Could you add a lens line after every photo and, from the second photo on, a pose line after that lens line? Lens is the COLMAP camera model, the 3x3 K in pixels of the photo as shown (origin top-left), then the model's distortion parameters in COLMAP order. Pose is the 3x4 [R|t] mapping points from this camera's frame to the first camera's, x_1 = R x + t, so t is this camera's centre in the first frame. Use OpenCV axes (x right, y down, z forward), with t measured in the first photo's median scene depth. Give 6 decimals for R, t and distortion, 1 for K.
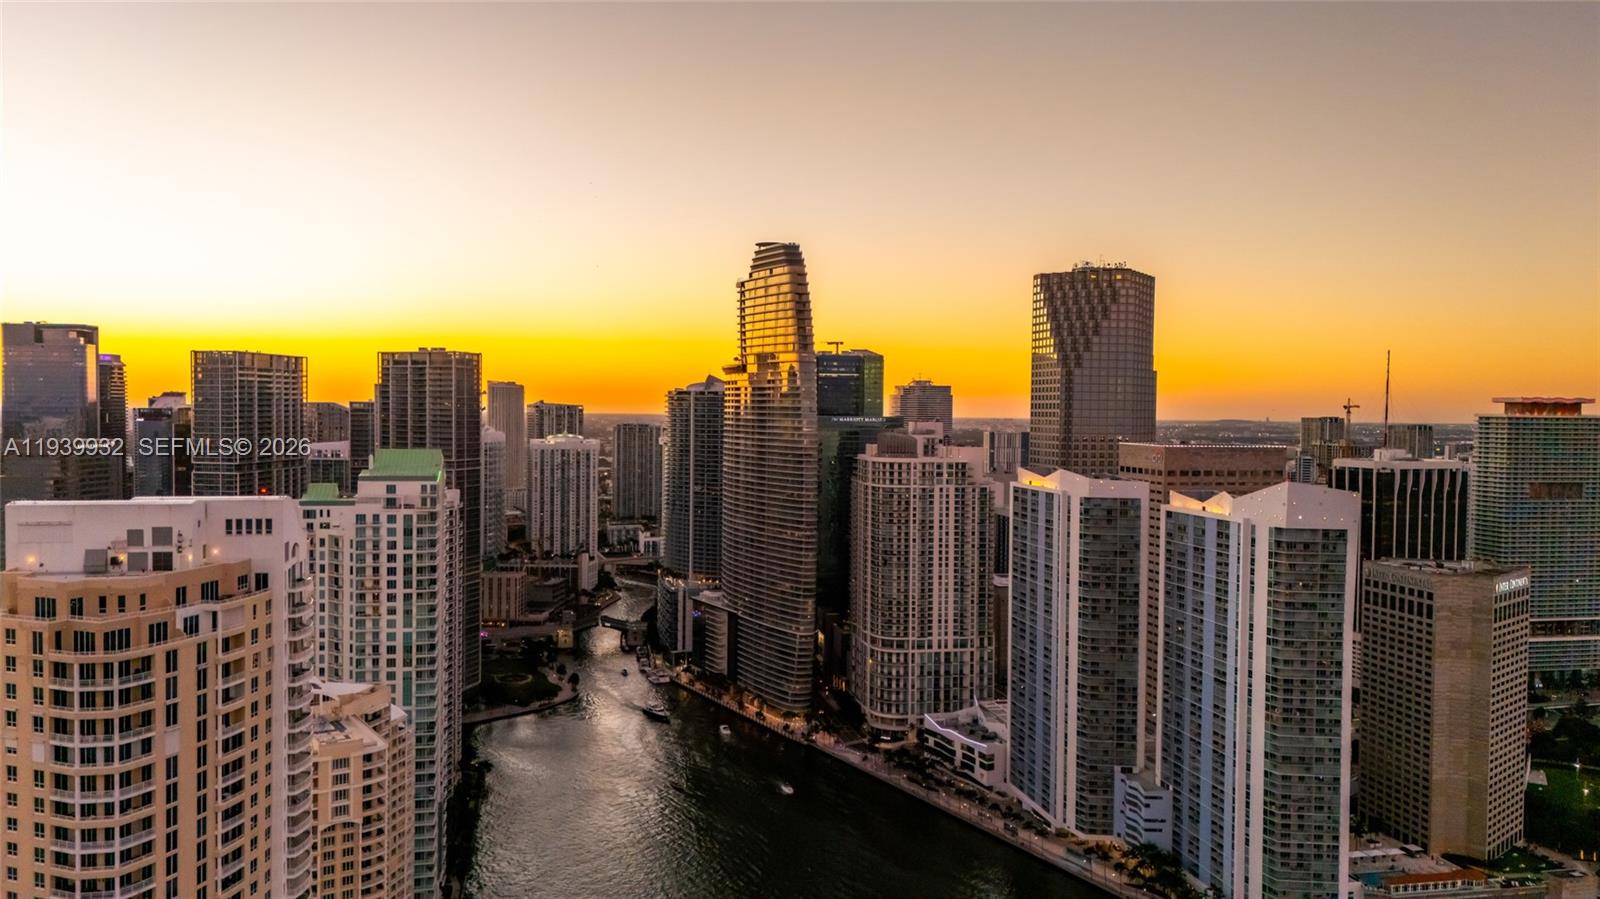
lens RADIAL K [[1152.1, 0, 800.0], [0, 1152.1, 449.5], [0, 0, 1]] dist [0.069544, -0.059785]
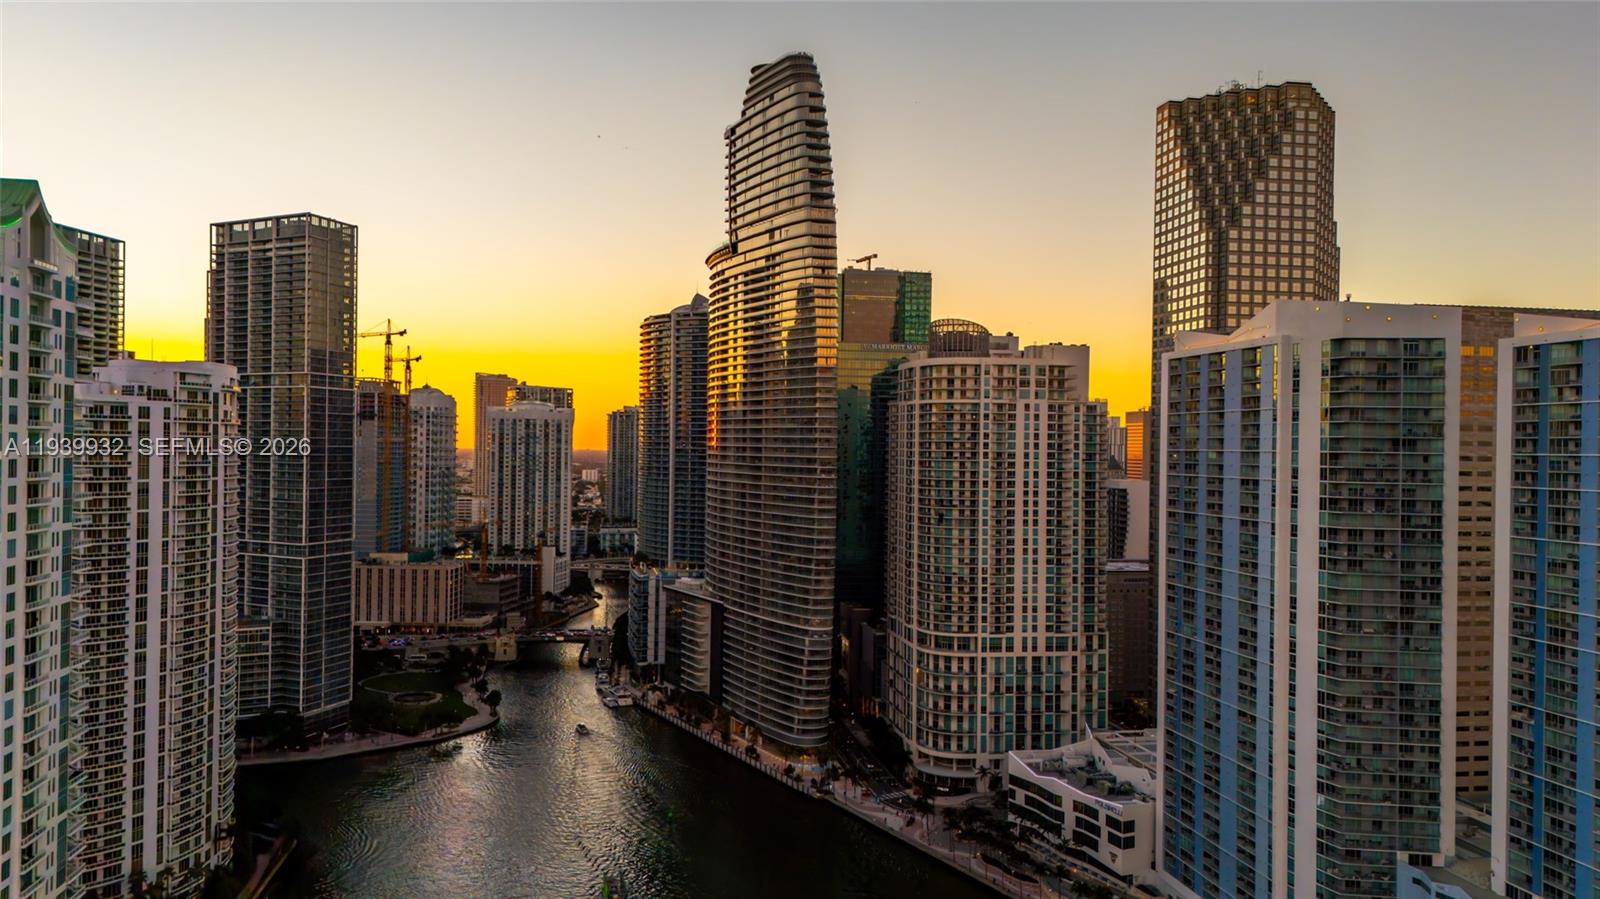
lens RADIAL K [[1152.1, 0, 800.0], [0, 1152.1, 449.5], [0, 0, 1]] dist [0.069544, -0.059785]
pose [[0.999534, 0.002201, -0.030441, 0.013854], [-0.003314, 0.999326, -0.036568, 0.082992], [0.030340, 0.036652, 0.998867, 0.340653]]
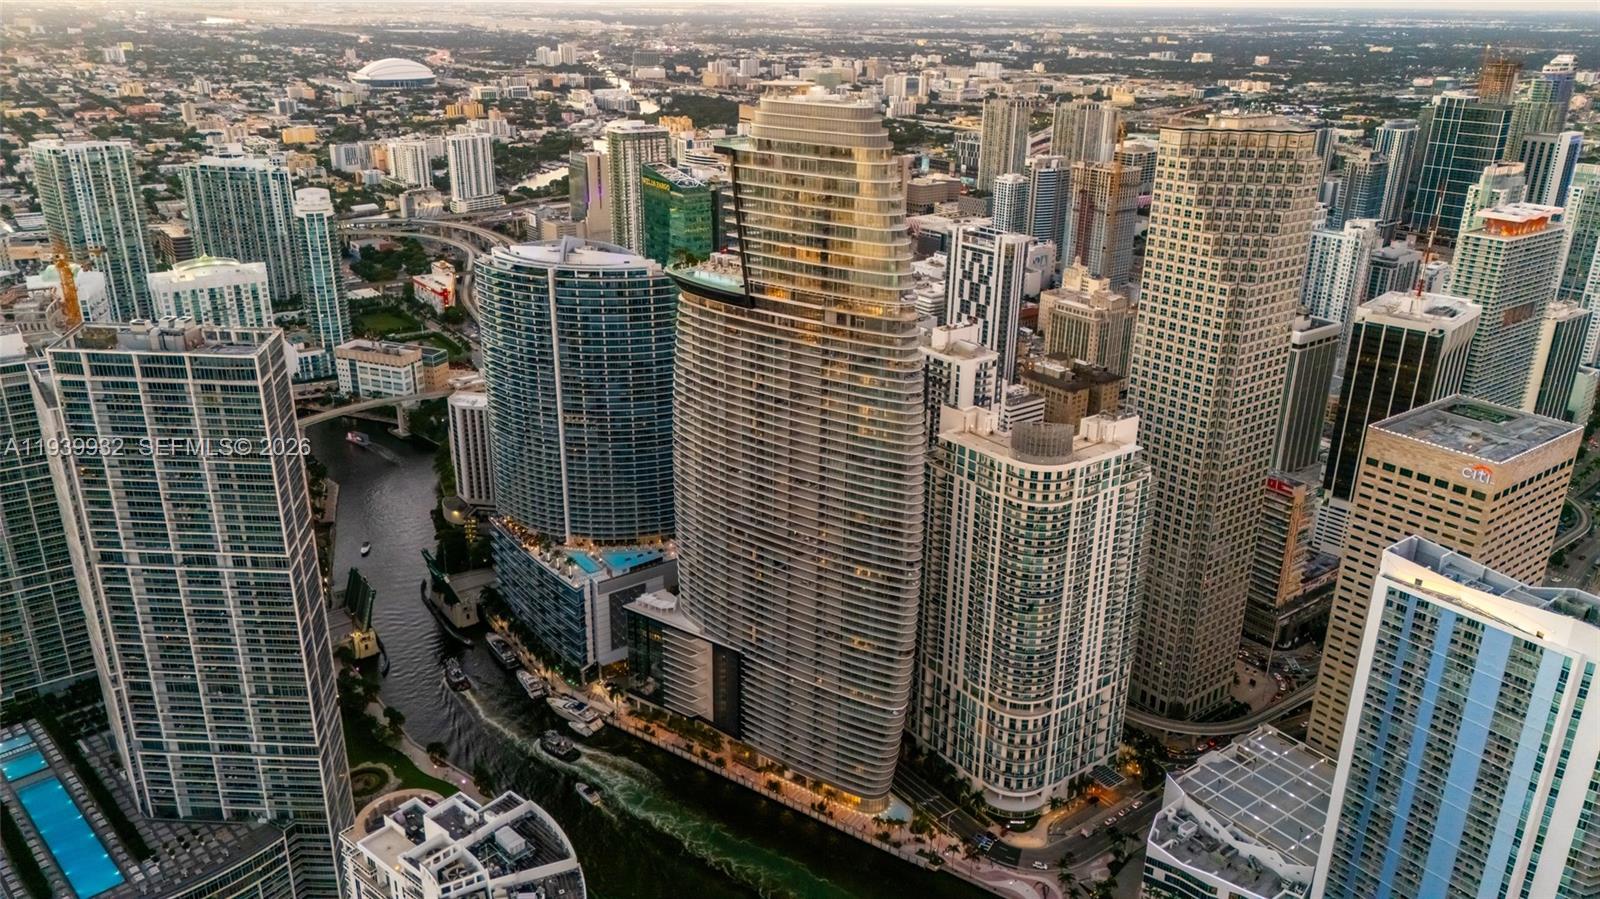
lens RADIAL K [[1152.1, 0, 800.0], [0, 1152.1, 449.5], [0, 0, 1]] dist [0.069544, -0.059785]
pose [[0.912968, -0.149677, 0.379587, -0.297674], [0.019205, 0.945021, 0.326444, -0.218469], [-0.407579, -0.290743, 0.865649, 0.486090]]
